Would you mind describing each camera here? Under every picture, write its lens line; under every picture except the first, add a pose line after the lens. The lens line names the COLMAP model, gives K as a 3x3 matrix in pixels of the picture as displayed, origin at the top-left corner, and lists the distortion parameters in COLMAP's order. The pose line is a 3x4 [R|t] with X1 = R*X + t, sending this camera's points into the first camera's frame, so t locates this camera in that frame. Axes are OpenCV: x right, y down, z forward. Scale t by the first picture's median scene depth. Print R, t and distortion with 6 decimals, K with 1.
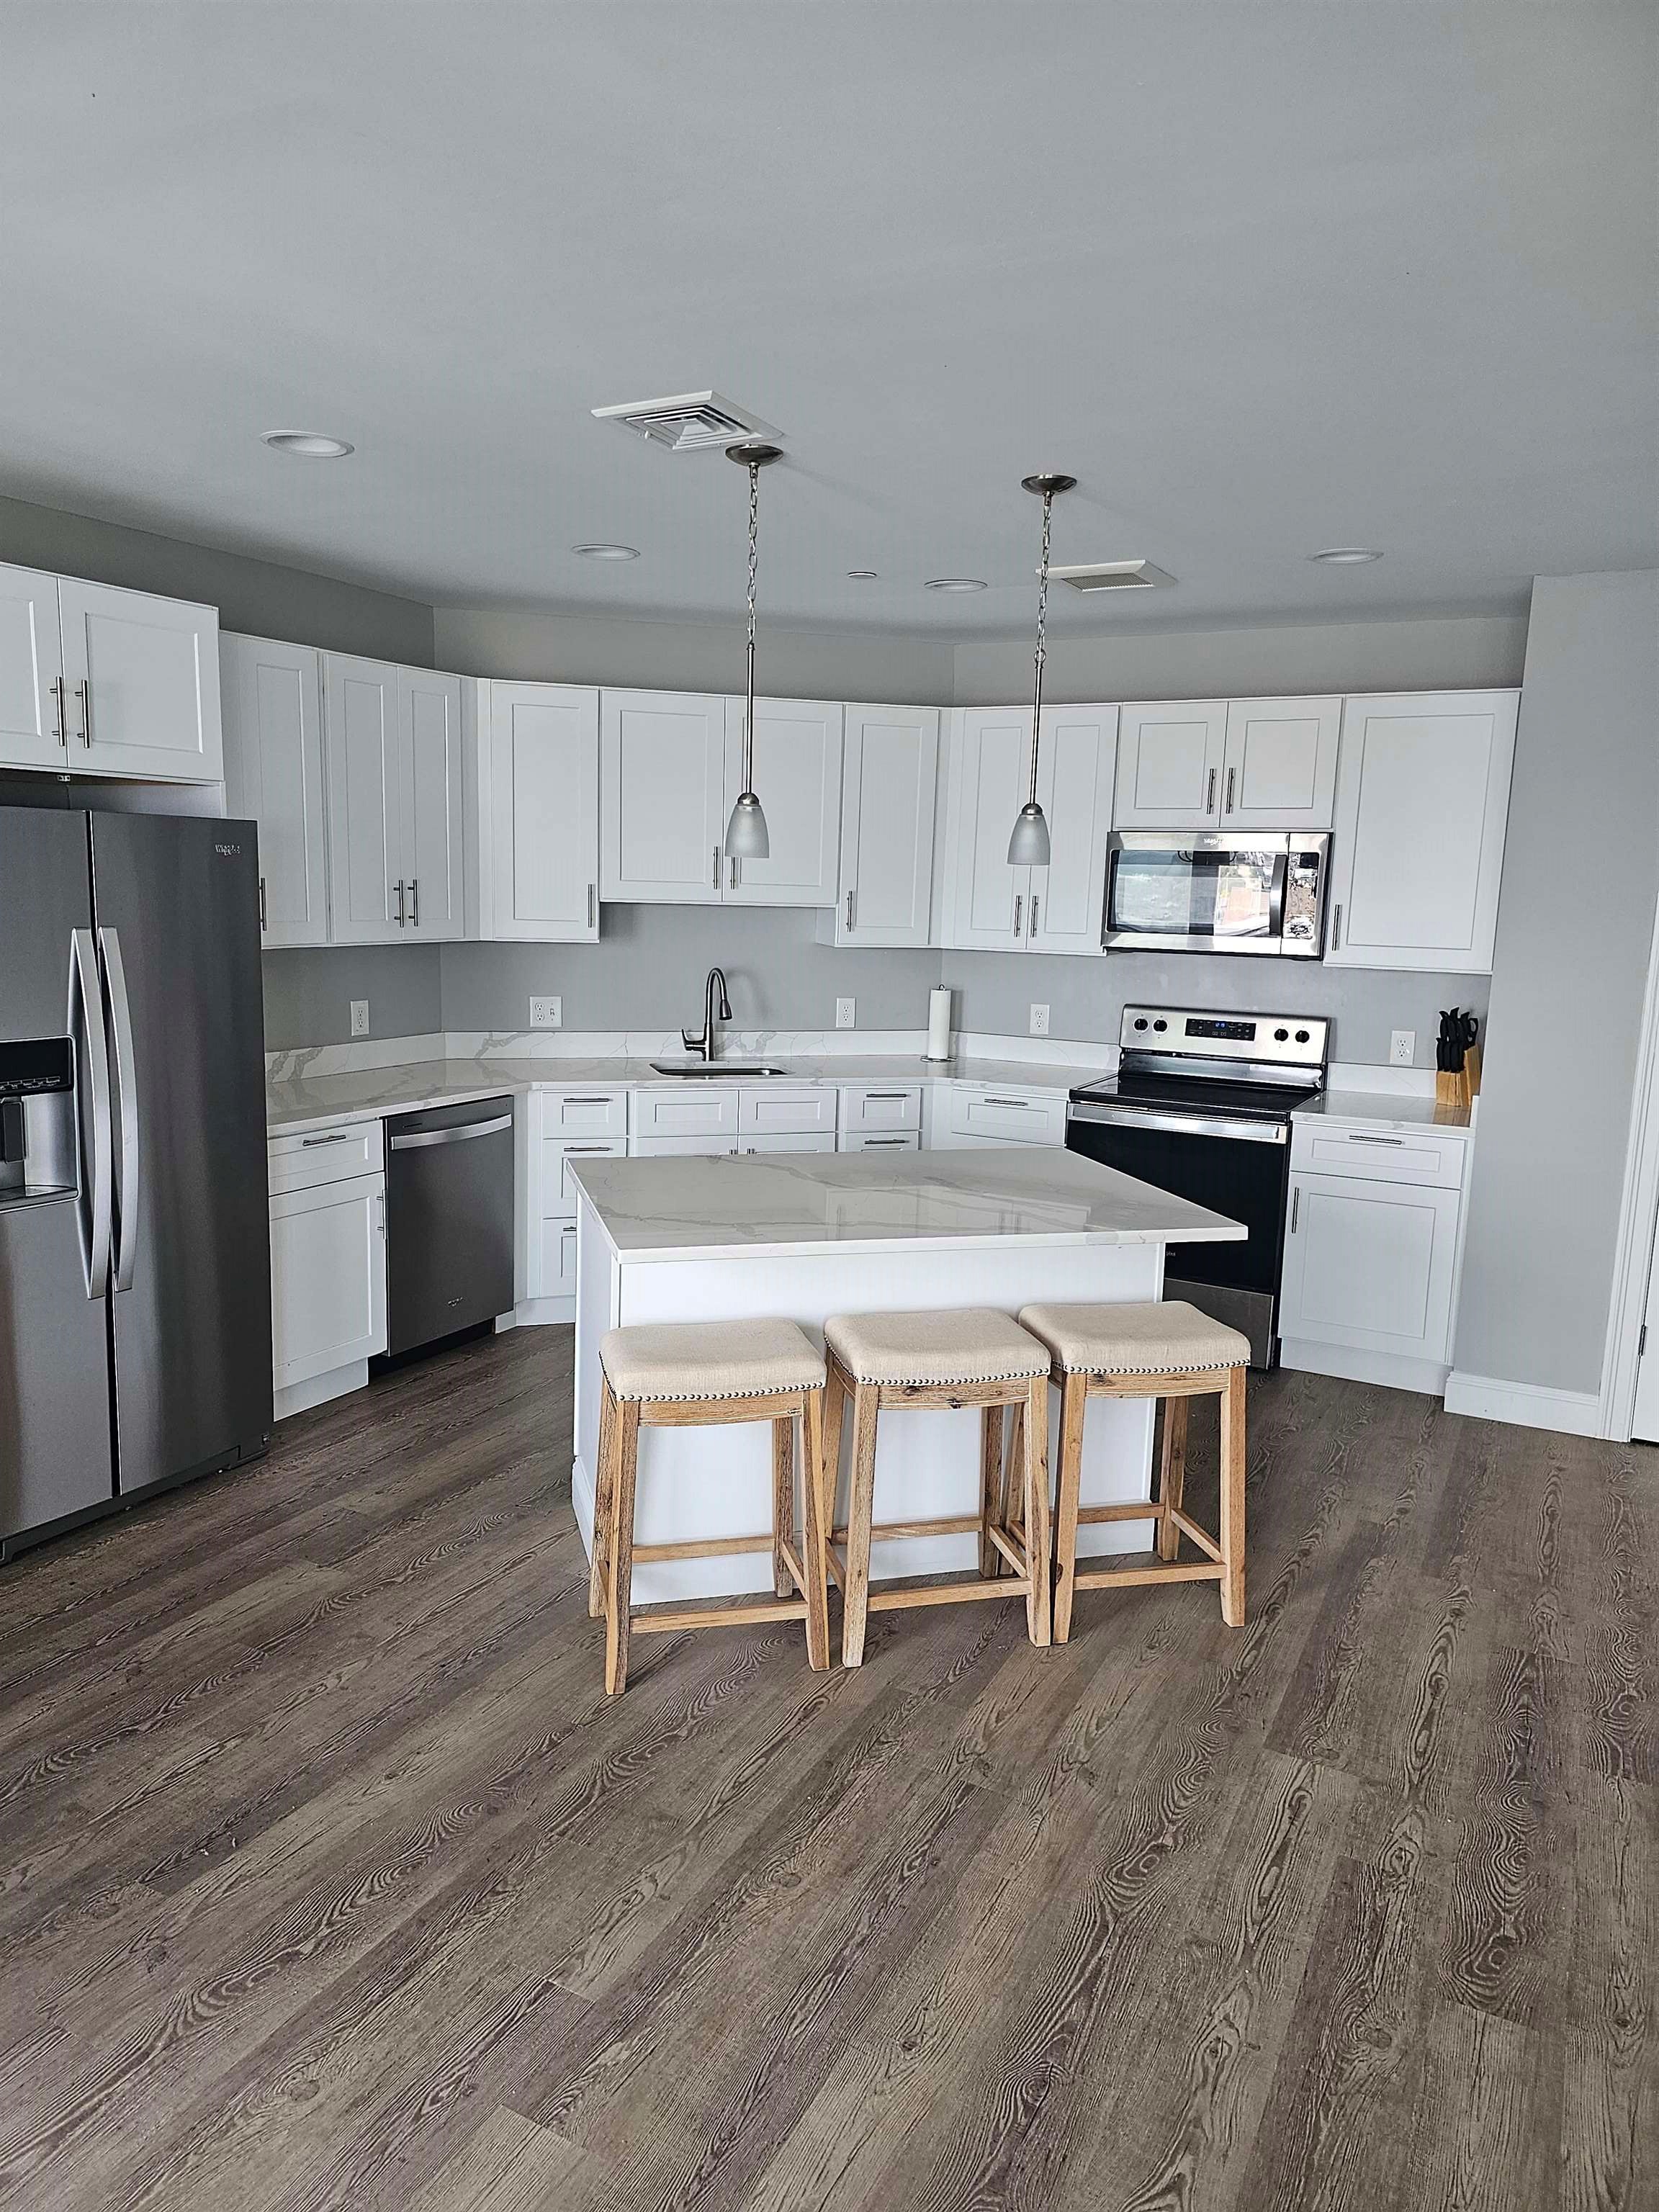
lens RADIAL K [[1484.9, 0, 816.1], [0, 1484.9, 1097.3], [0, 0, 1]] dist [0.058636, -0.052330]
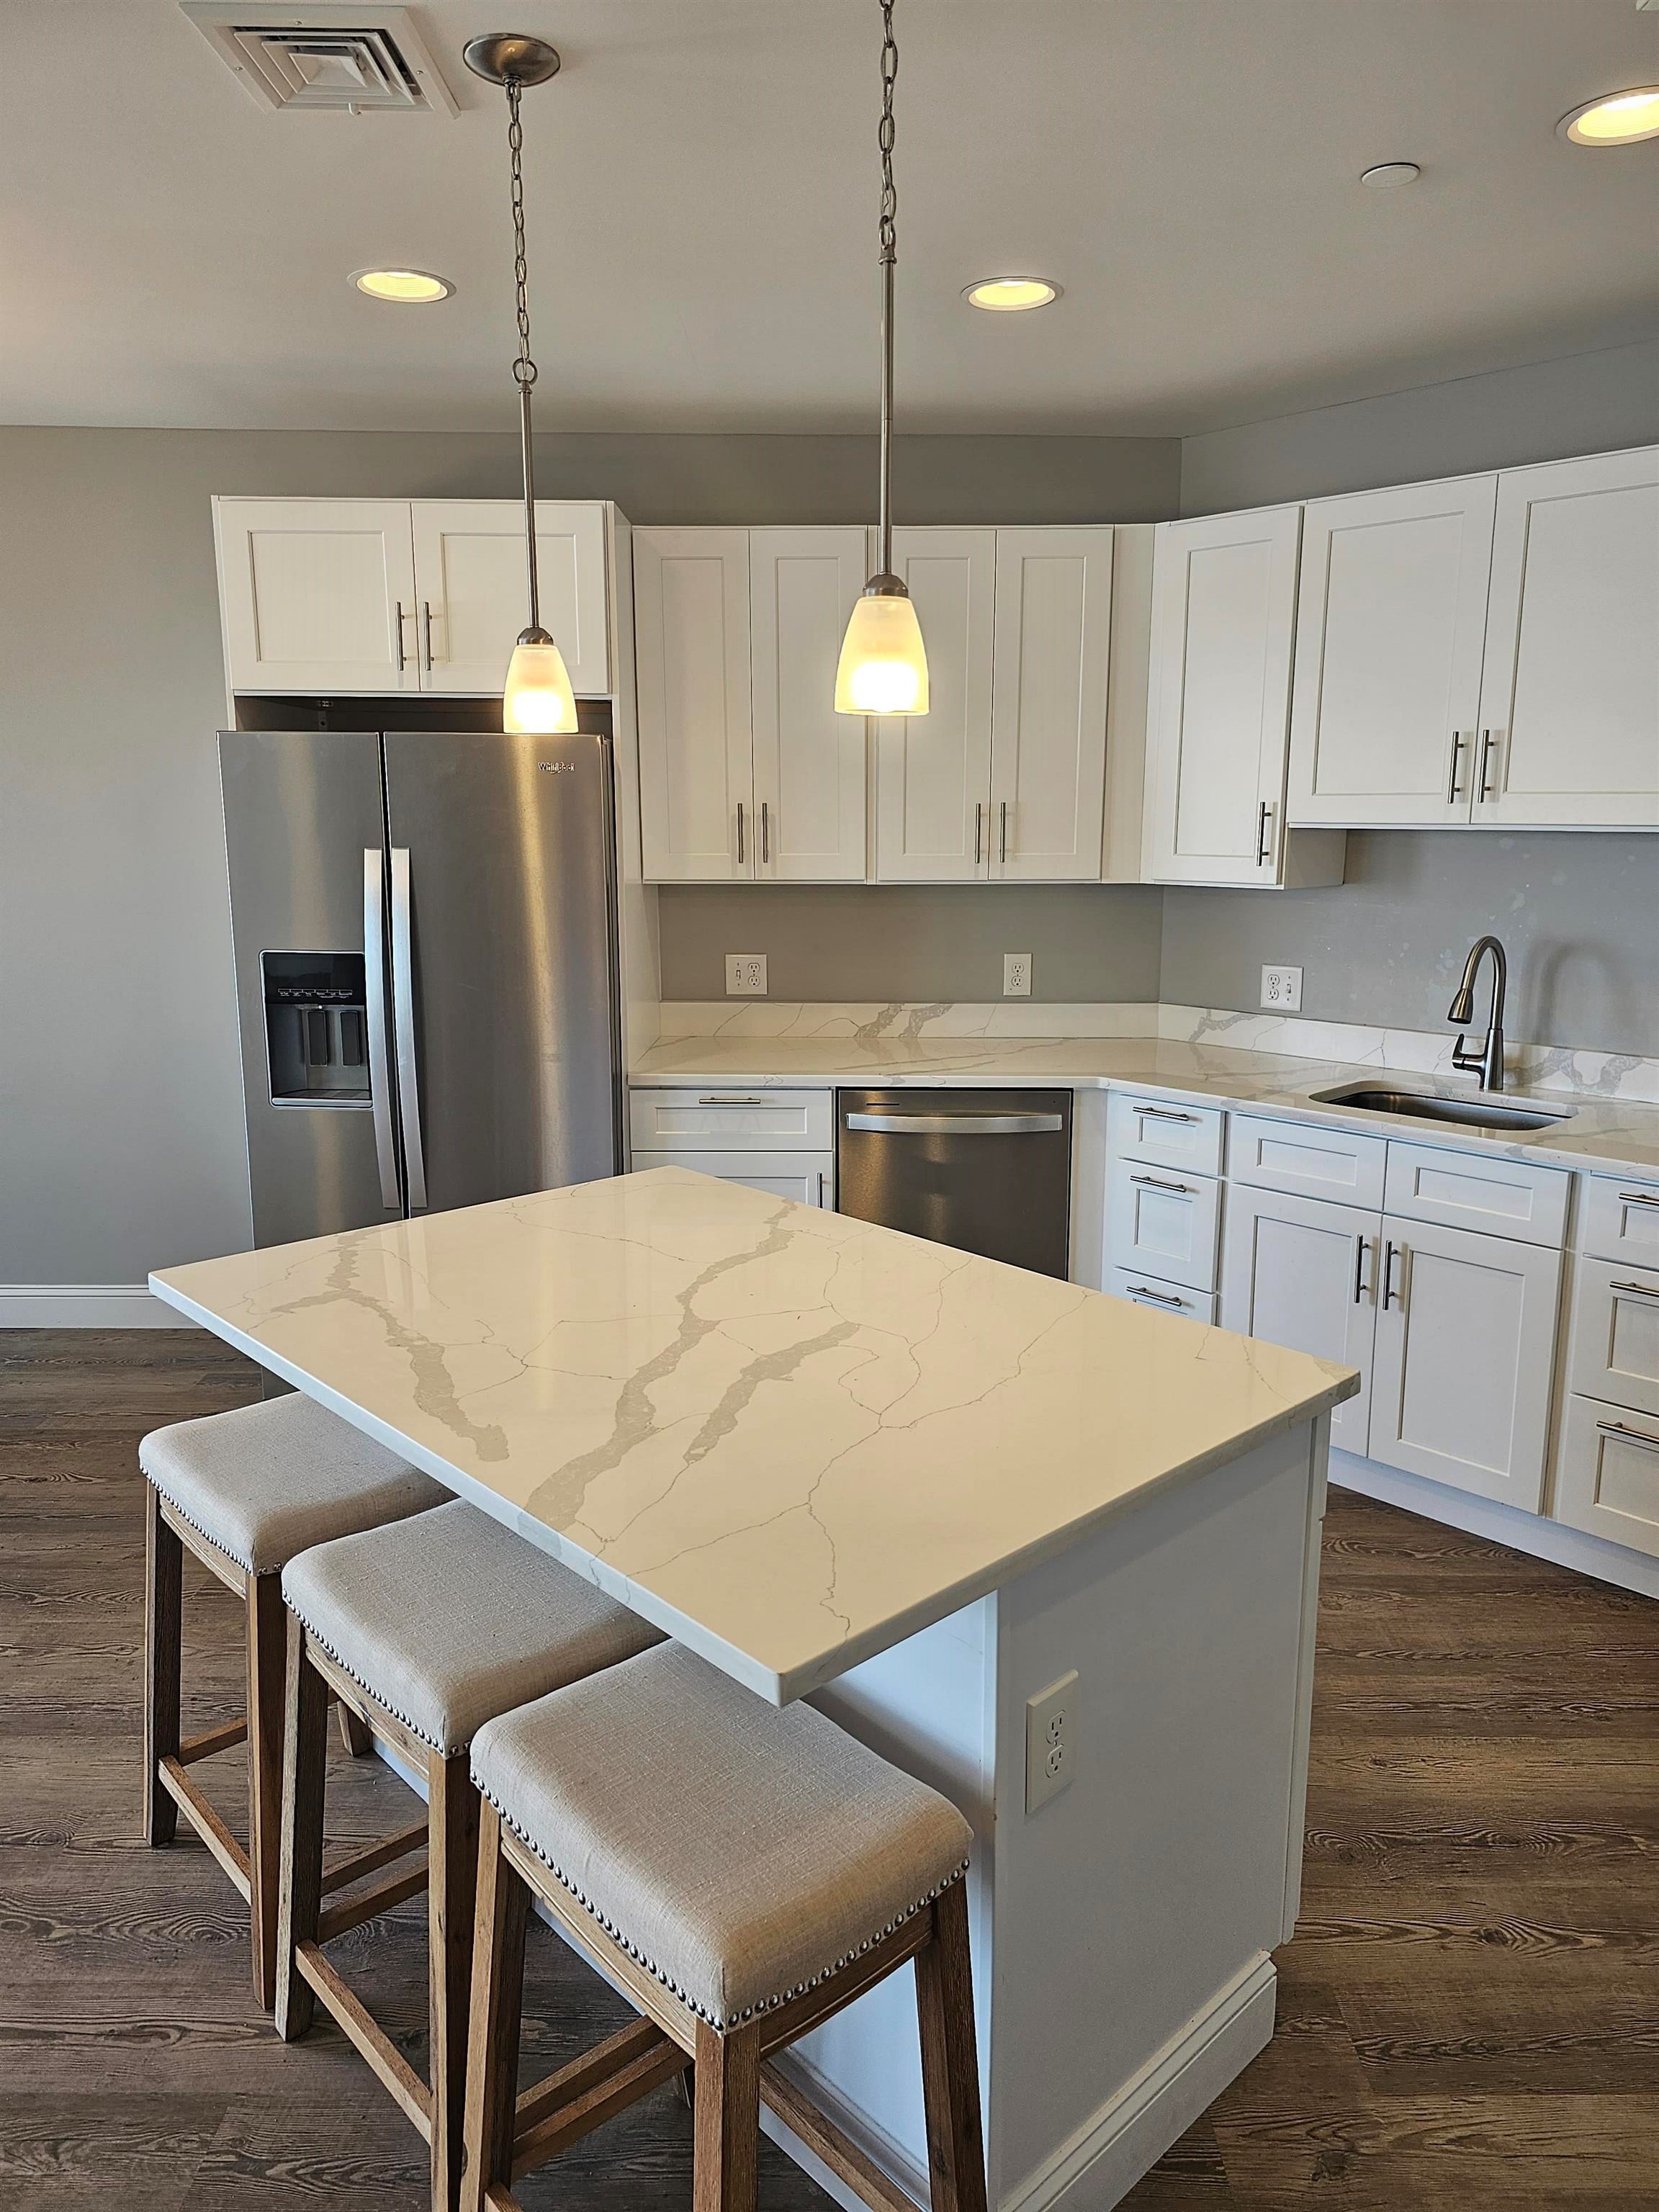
lens RADIAL K [[1484.9, 0, 840.3], [0, 1484.9, 1076.5], [0, 0, 1]] dist [0.058636, -0.052330]
pose [[0.466561, 0.135490, -0.874050, 0.392139], [-0.120840, 0.988696, 0.088759, -0.060659], [0.876196, 0.064208, 0.477659, 0.548155]]
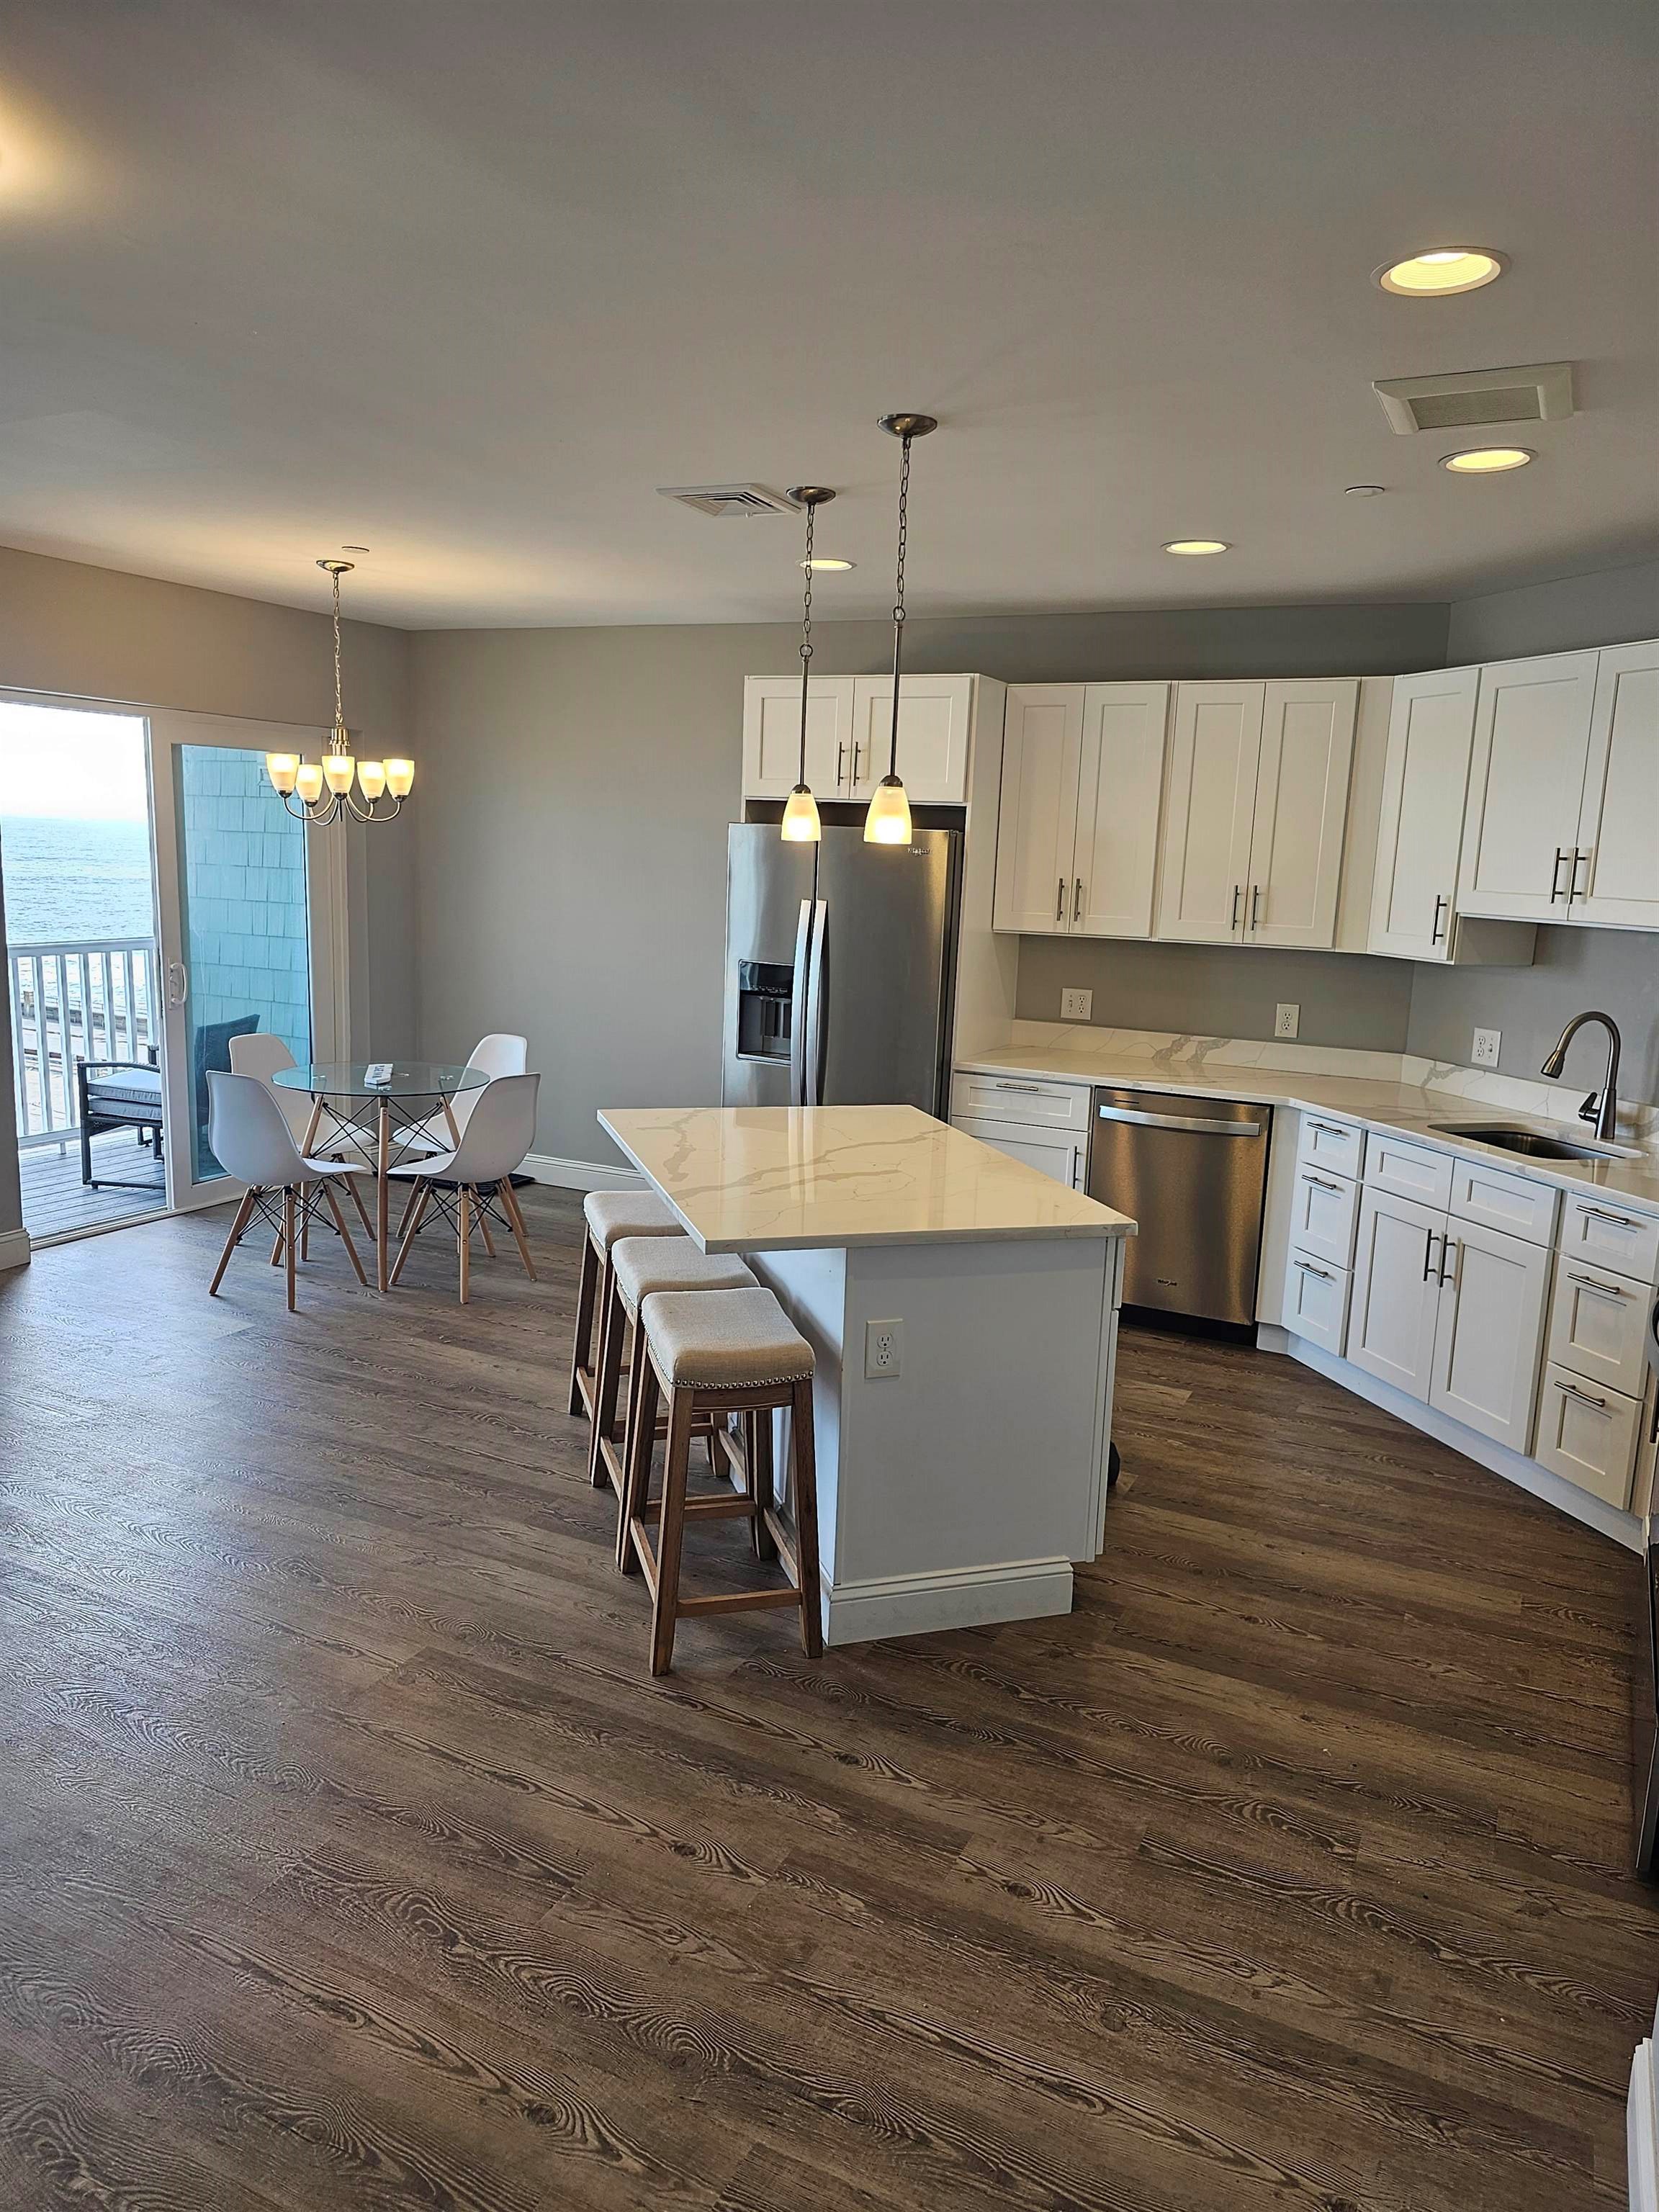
lens RADIAL K [[1484.9, 0, 824.3], [0, 1484.9, 1099.0], [0, 0, 1]] dist [0.058636, -0.052330]
pose [[0.027478, 0.142835, -0.989365, 0.758842], [-0.185255, 0.973321, 0.135374, -0.084937], [0.982306, 0.179565, 0.053206, 0.665342]]
